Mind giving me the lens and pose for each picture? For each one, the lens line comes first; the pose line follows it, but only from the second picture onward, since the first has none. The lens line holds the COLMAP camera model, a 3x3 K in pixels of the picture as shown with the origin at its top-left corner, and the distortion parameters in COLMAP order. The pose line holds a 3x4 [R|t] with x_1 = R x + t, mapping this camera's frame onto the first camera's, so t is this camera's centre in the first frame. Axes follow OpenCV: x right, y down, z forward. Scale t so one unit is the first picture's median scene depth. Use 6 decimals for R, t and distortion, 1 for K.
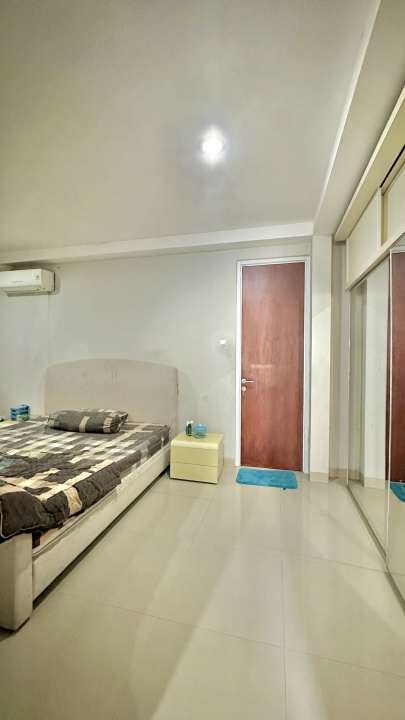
lens RADIAL K [[288.5, 0, 202.5], [0, 288.5, 360.0], [0, 0, 1]] dist [-0.001673, -0.000007]
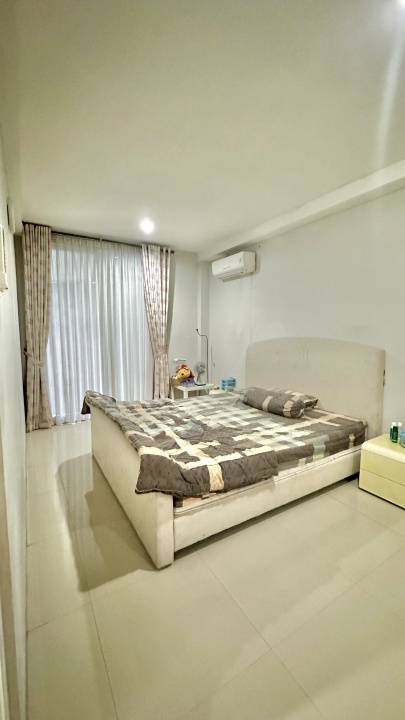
lens RADIAL K [[288.5, 0, 202.5], [0, 288.5, 360.0], [0, 0, 1]] dist [-0.001673, -0.000007]
pose [[0.711875, 0.058279, -0.699884, 0.132522], [-0.003330, 0.996820, 0.079617, -0.005022], [0.702298, -0.054347, 0.709805, 0.170717]]
